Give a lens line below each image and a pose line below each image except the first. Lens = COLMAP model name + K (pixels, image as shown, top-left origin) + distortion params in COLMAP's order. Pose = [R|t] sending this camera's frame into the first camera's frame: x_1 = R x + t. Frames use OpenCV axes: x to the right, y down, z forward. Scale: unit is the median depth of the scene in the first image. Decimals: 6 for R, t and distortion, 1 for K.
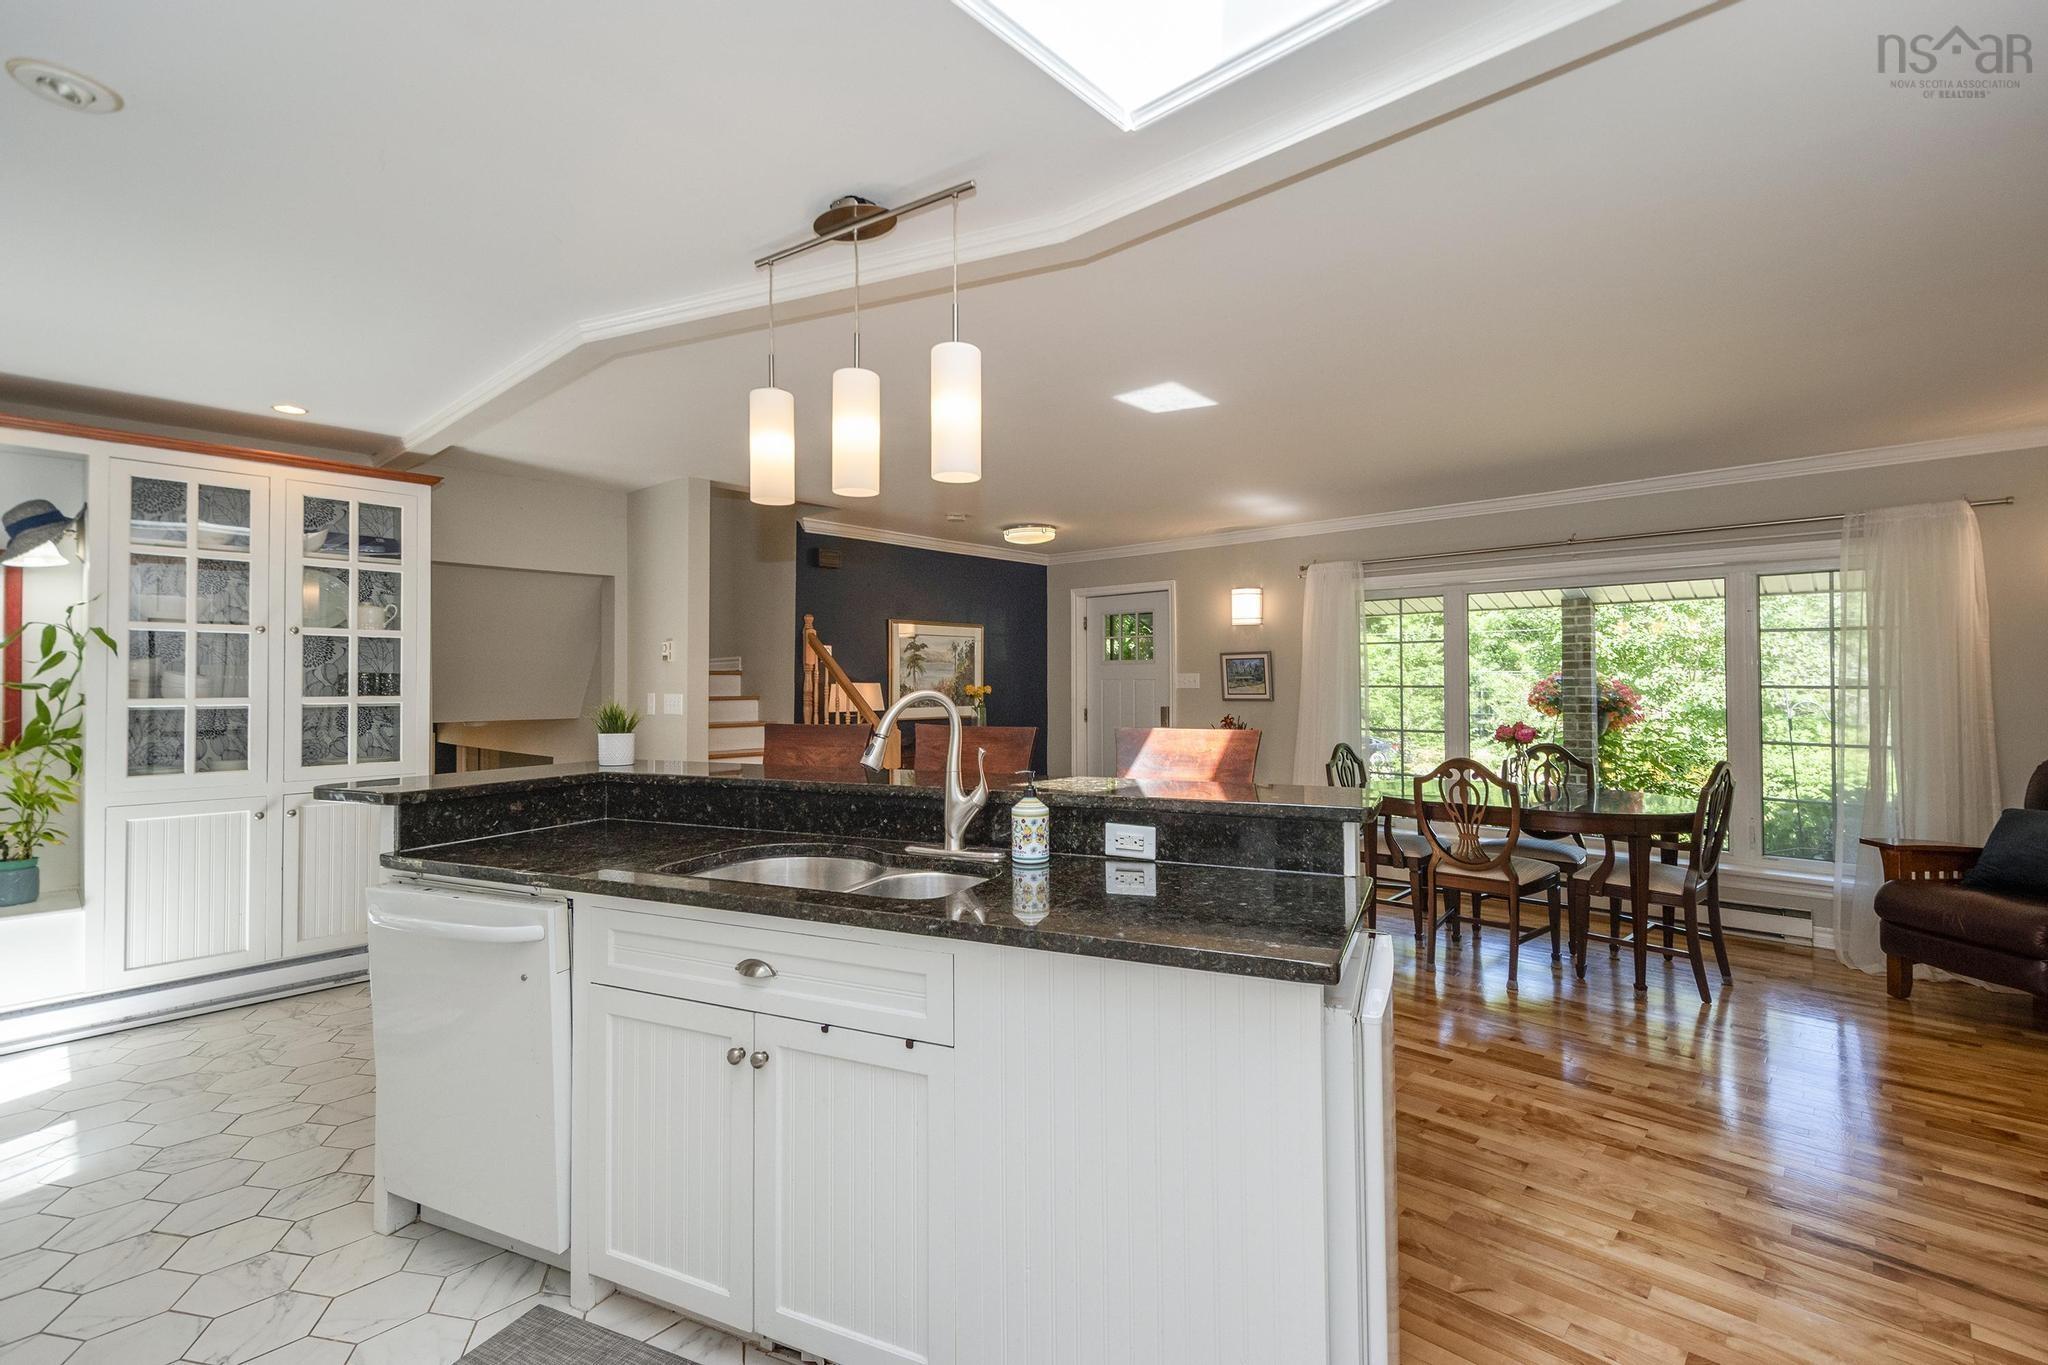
lens RADIAL K [[902.8, 0, 1028.9], [0, 902.8, 669.4], [0, 0, 1]] dist [0.000429, -0.000042]
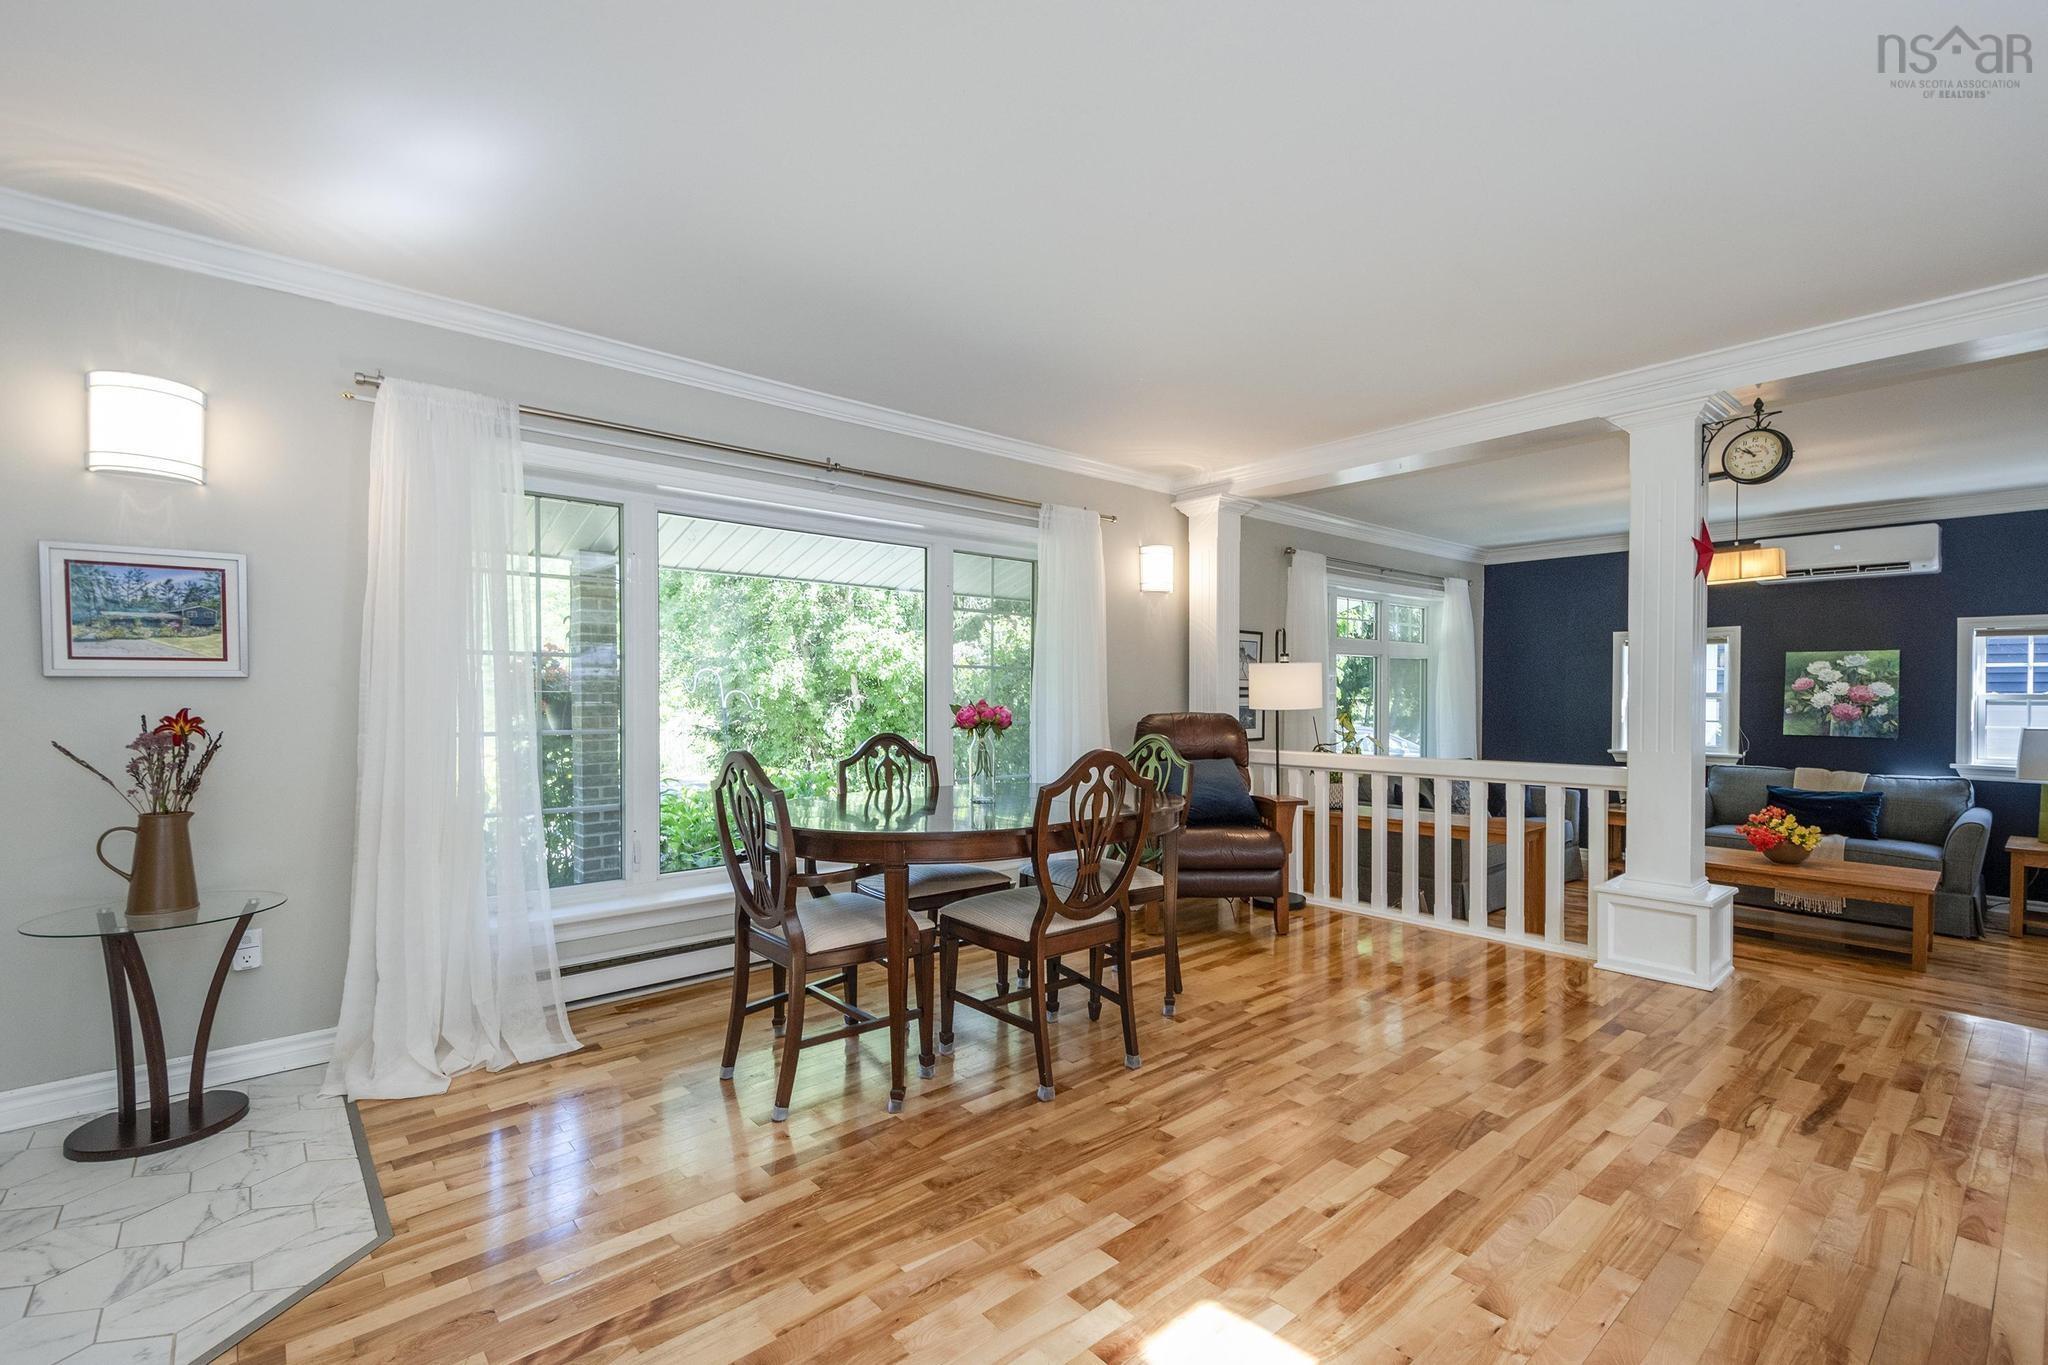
lens RADIAL K [[895.1, 0, 1033.8], [0, 895.1, 708.0], [0, 0, 1]] dist [0.007678, -0.000130]
pose [[0.104689, -0.012465, 0.994427, -0.126265], [-0.016391, 0.999764, 0.014258, 0.045936], [-0.994370, -0.017792, 0.104460, 0.747904]]
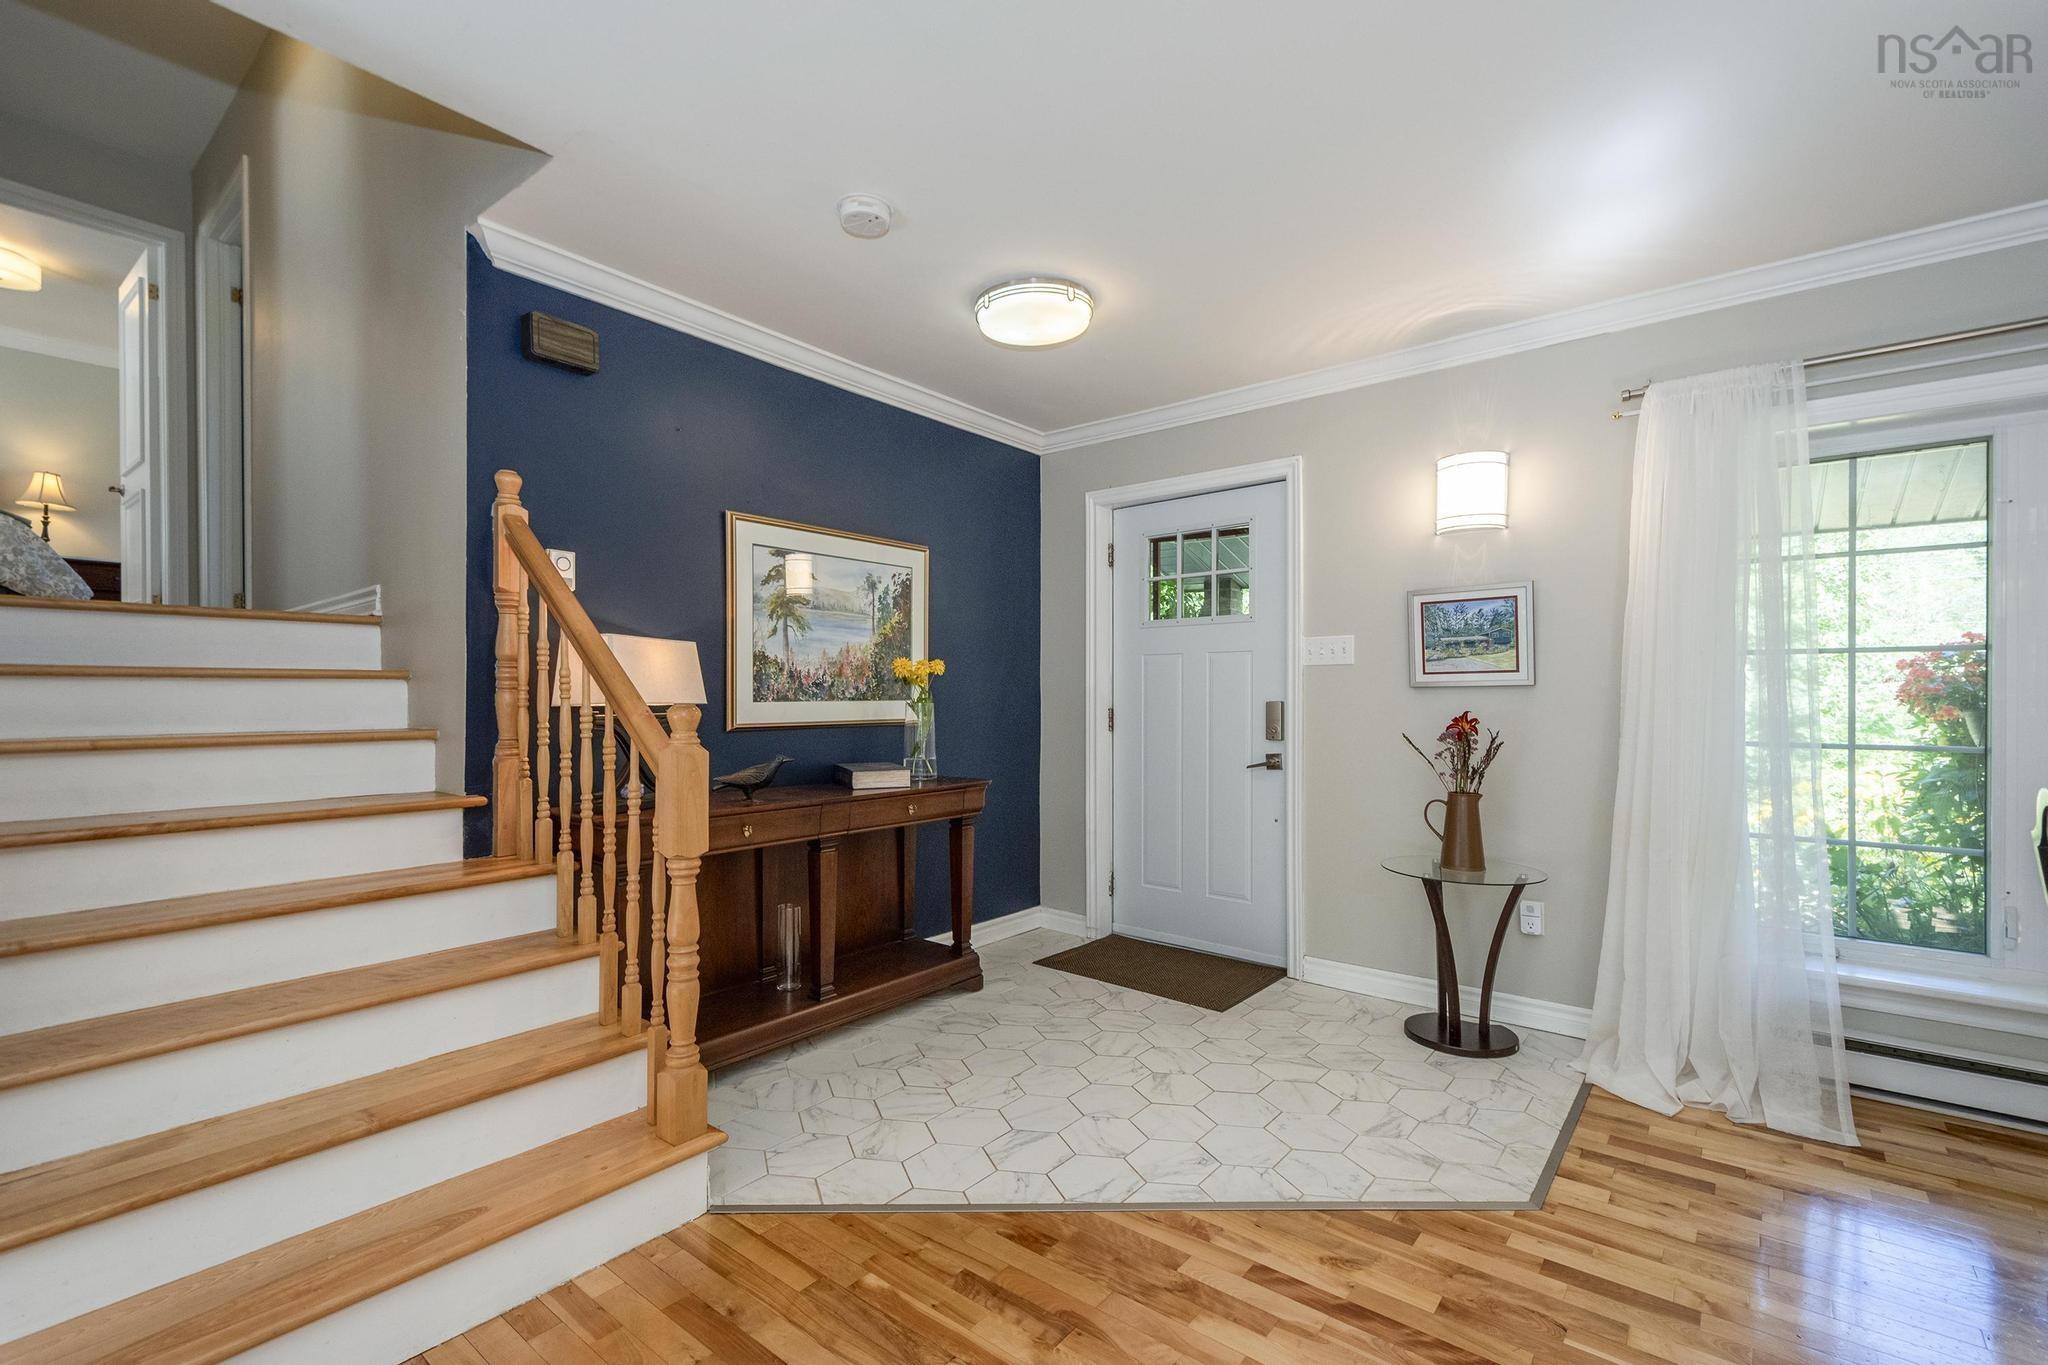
lens RADIAL K [[895.1, 0, 1033.8], [0, 895.1, 708.0], [0, 0, 1]] dist [0.007678, -0.000130]
pose [[0.997201, 0.000200, 0.074770, -0.039982], [-0.002270, 0.999617, 0.027596, 0.042538], [-0.074736, -0.027688, 0.996819, 0.675279]]
